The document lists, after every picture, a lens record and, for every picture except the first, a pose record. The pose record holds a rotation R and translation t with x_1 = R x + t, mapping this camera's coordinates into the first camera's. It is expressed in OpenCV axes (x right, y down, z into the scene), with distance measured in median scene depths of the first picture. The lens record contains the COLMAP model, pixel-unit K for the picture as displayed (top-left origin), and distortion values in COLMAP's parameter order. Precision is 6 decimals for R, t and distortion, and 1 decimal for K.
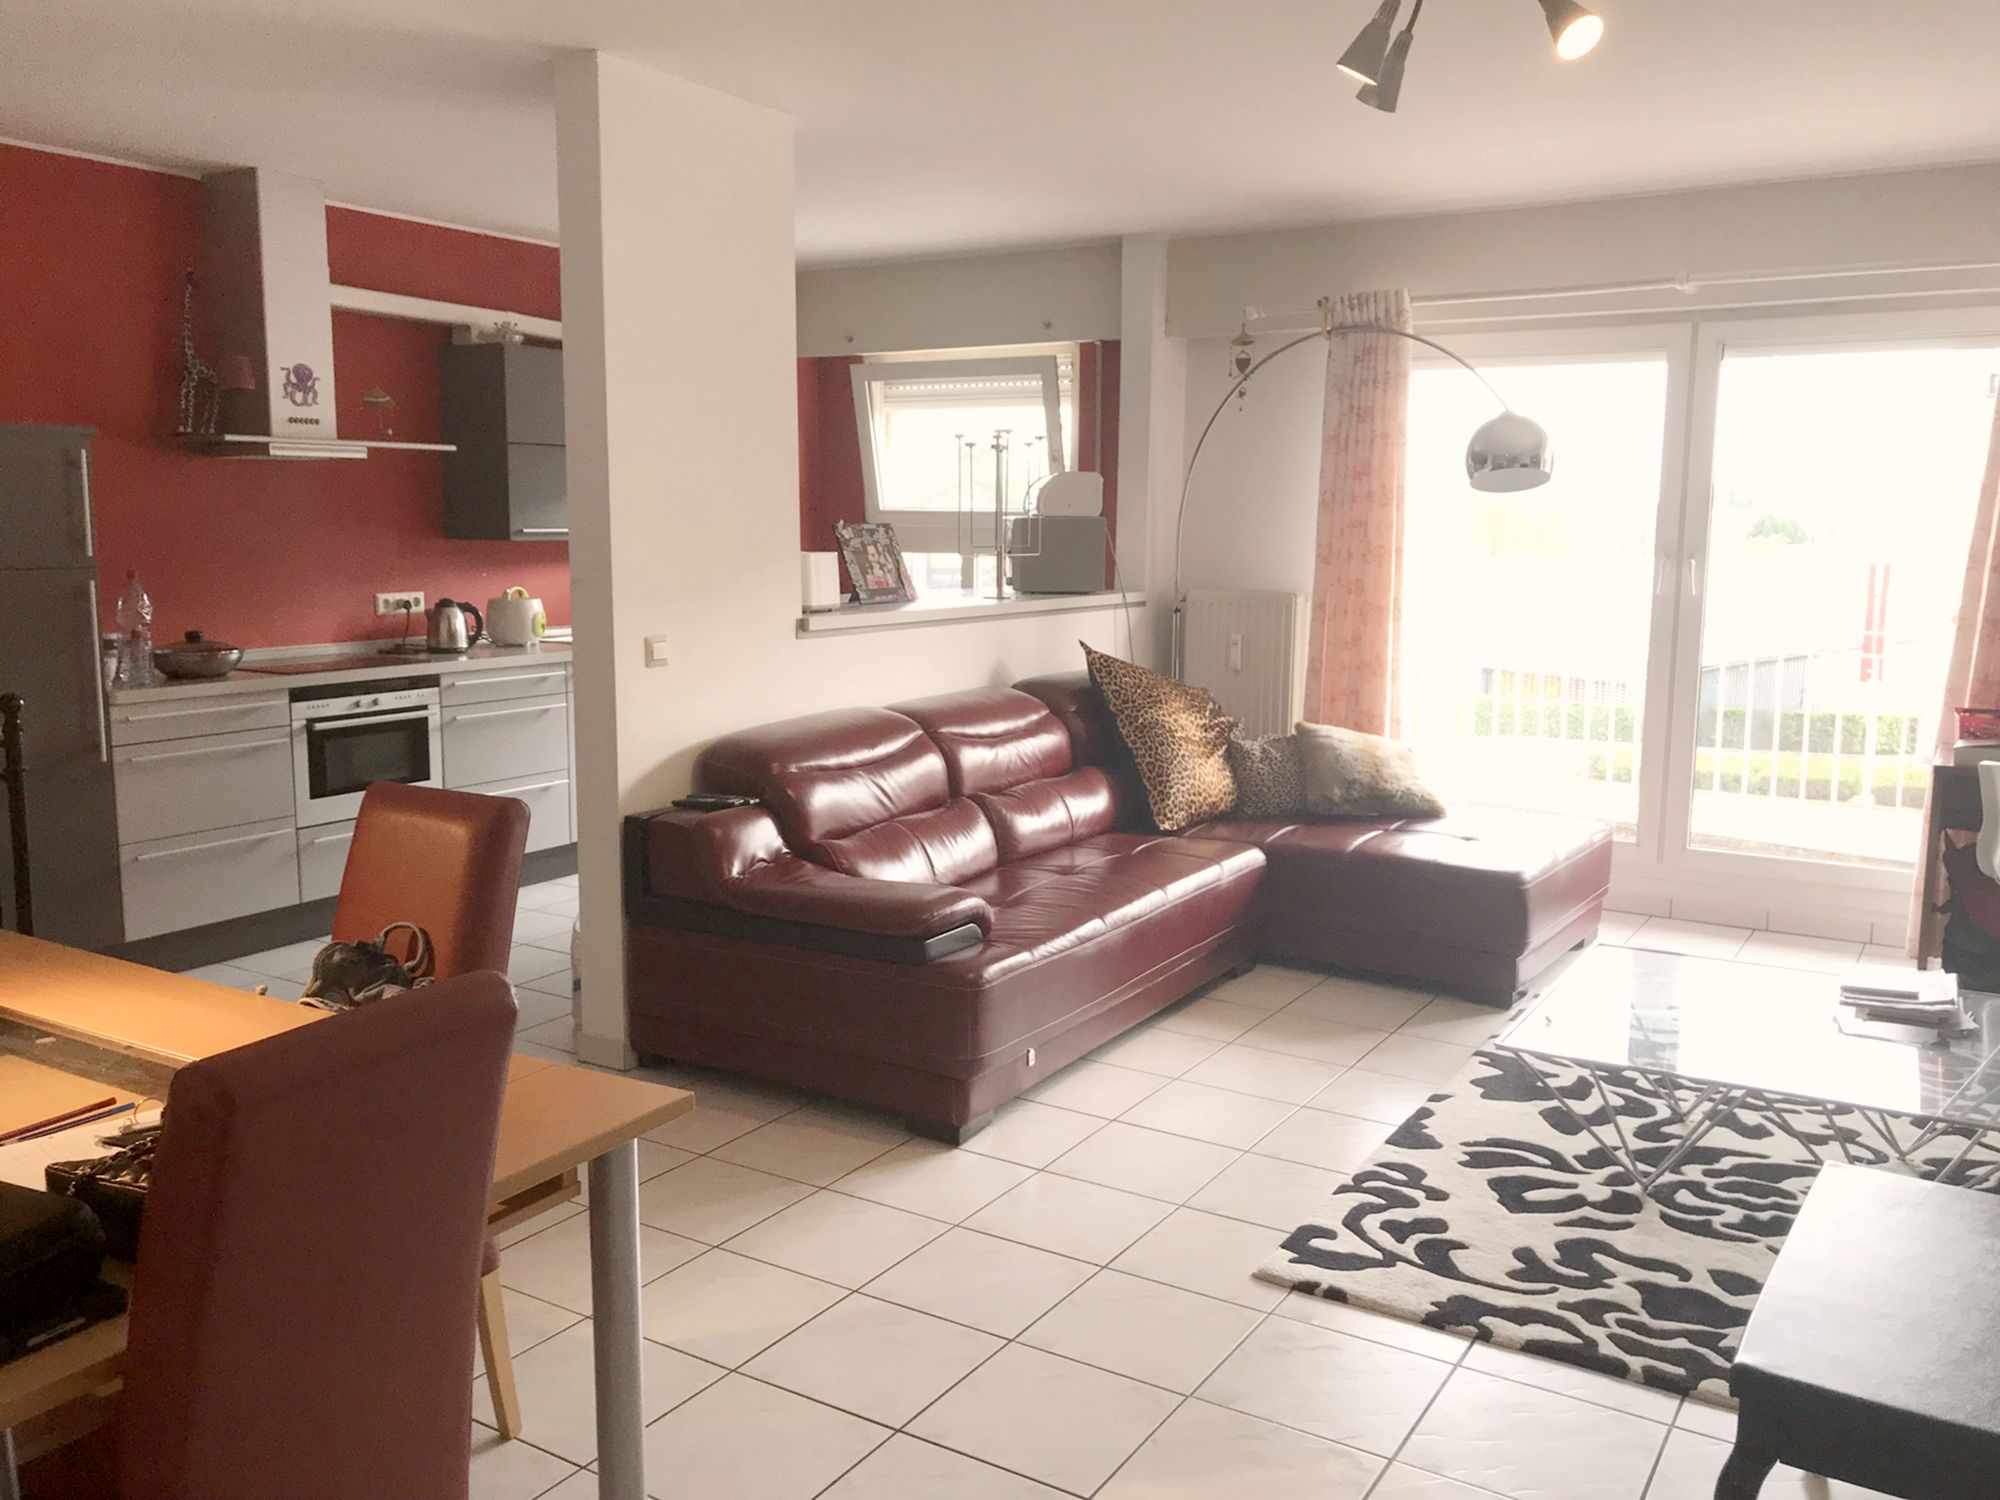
lens RADIAL K [[1640.4, 0, 983.4], [0, 1640.4, 750.5], [0, 0, 1]] dist [-0.002990, -0.013578]
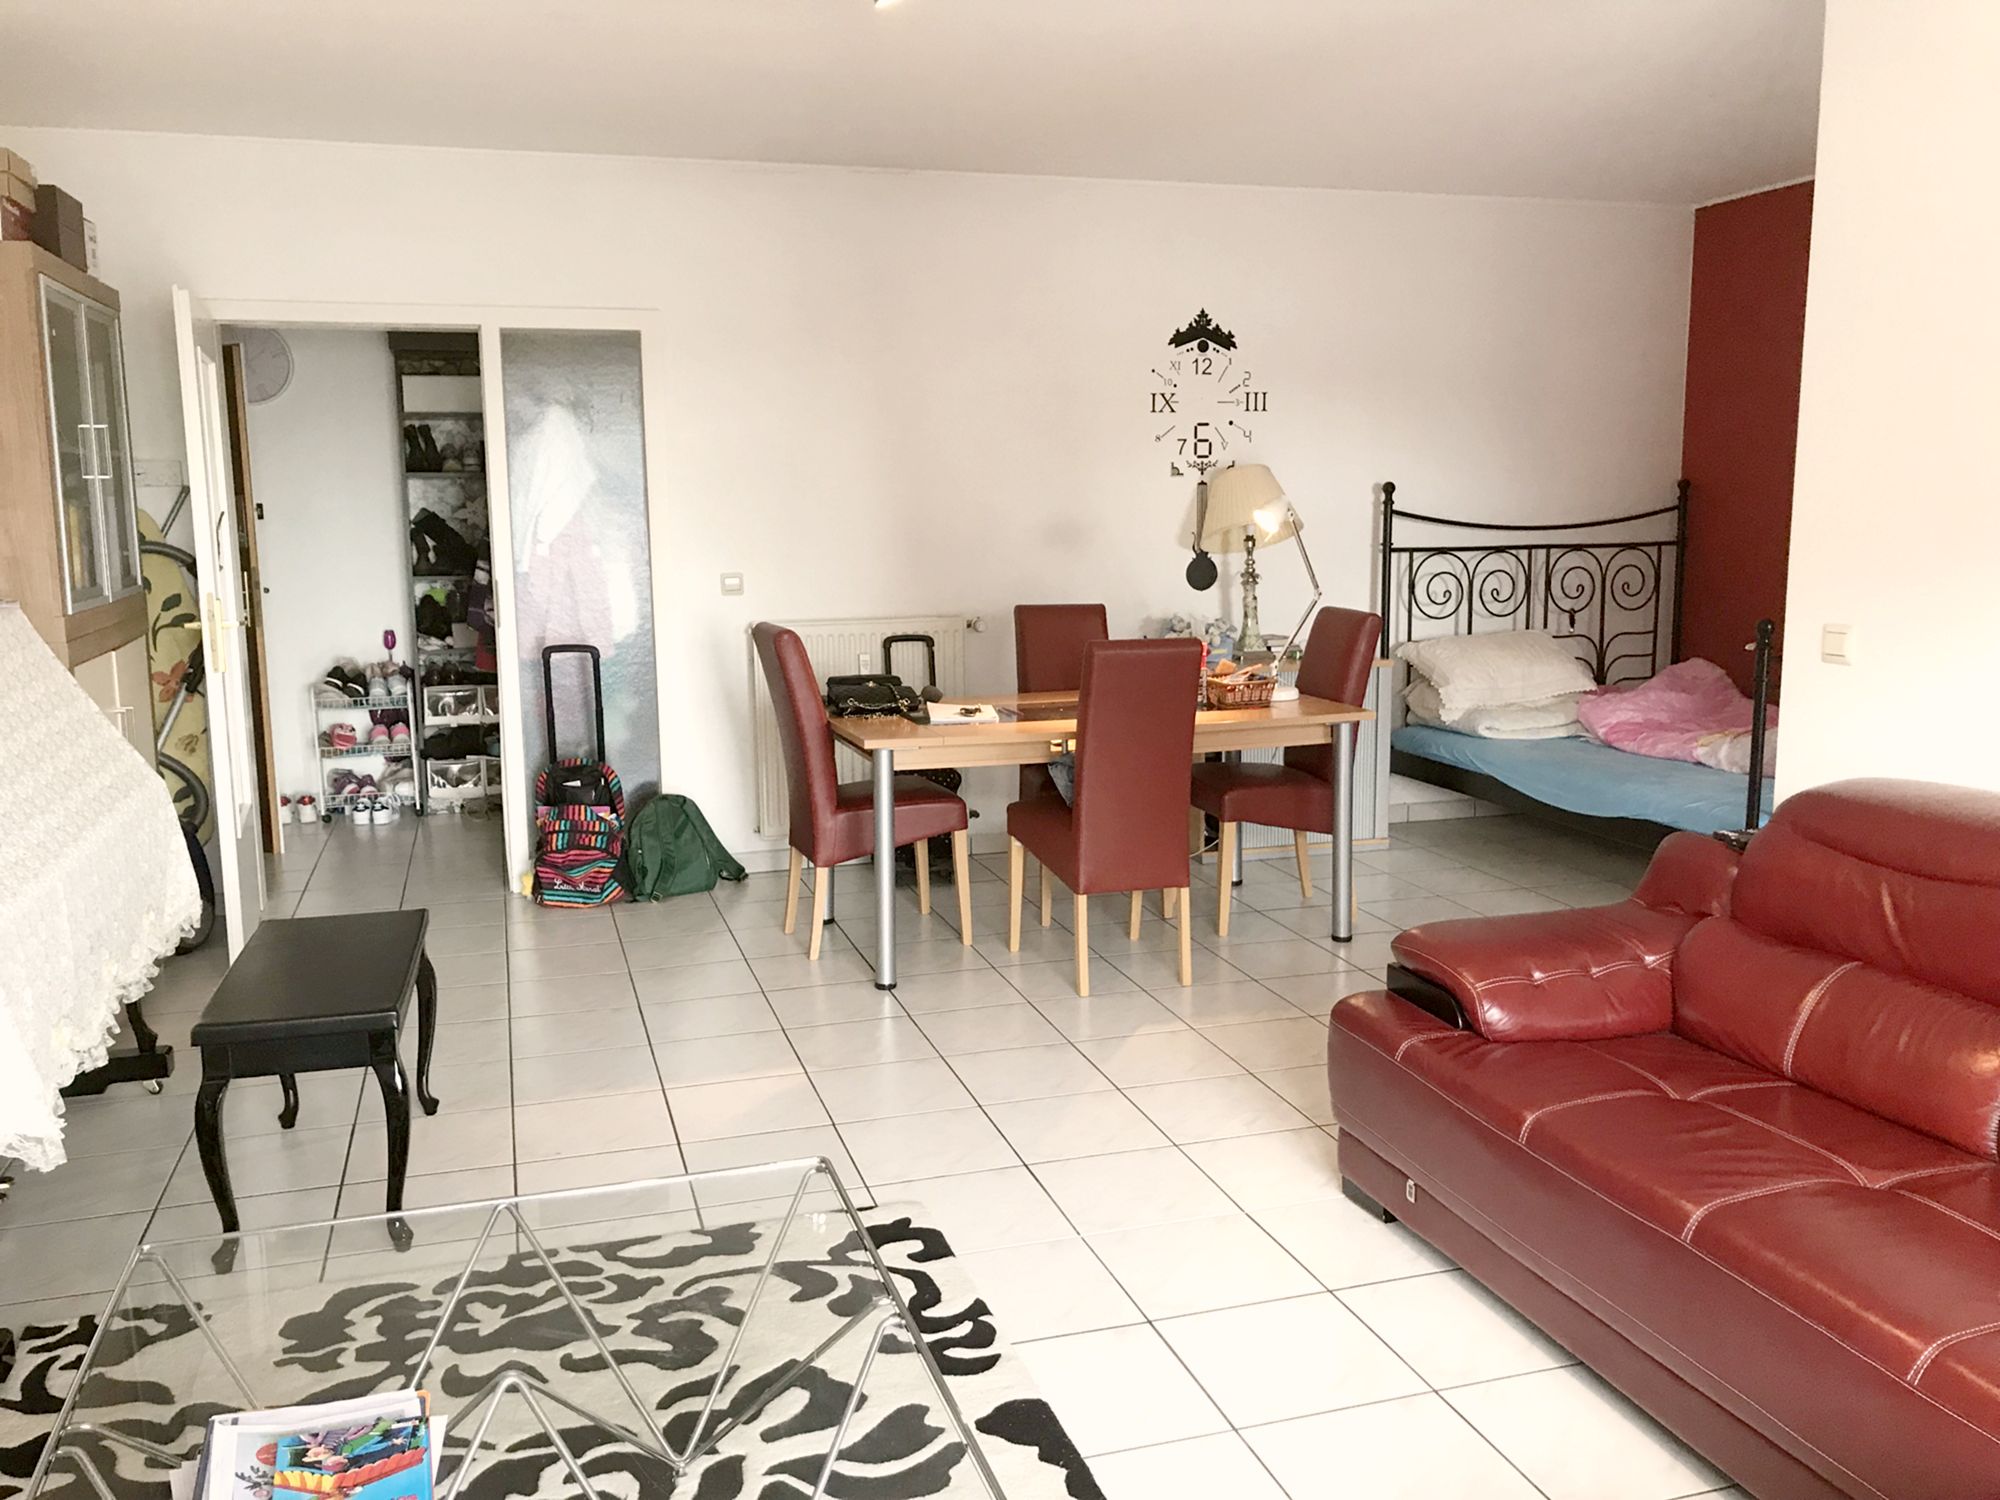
lens RADIAL K [[1612.6, 0, 969.9], [0, 1612.6, 757.2], [0, 0, 1]] dist [0.066765, -0.113848]
pose [[-0.660639, 0.123401, -0.740492, 0.860600], [-0.097247, 0.964018, 0.247411, -0.211361], [0.744379, 0.235460, -0.624867, 1.577166]]
